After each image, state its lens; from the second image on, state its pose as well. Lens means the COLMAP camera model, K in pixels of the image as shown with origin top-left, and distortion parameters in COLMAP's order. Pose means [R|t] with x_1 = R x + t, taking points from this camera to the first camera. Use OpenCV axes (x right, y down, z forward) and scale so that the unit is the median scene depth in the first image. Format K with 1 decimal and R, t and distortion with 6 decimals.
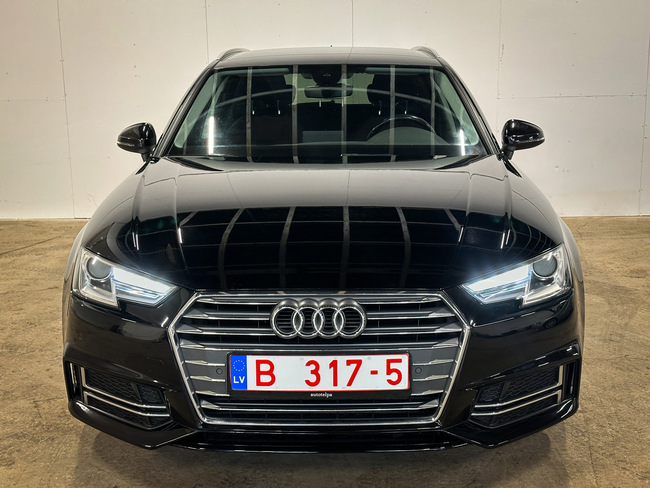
lens RADIAL K [[922.7, 0, 325.0], [0, 922.7, 244.0], [0, 0, 1]] dist [0.032662, 0.080770]
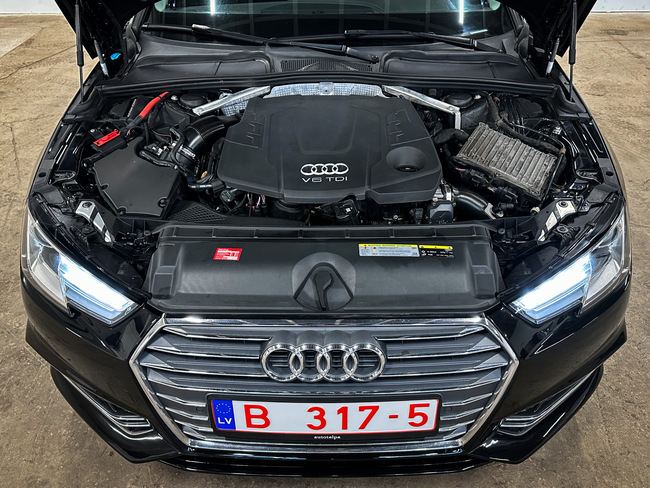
lens RADIAL K [[573.9, 0, 325.0], [0, 573.9, 244.0], [0, 0, 1]] dist [0.002019, -0.001861]
pose [[0.999928, -0.006611, 0.010062, -0.009905], [0.001720, 0.905602, 0.424124, -0.205470], [-0.011916, -0.424076, 0.905548, 0.612908]]
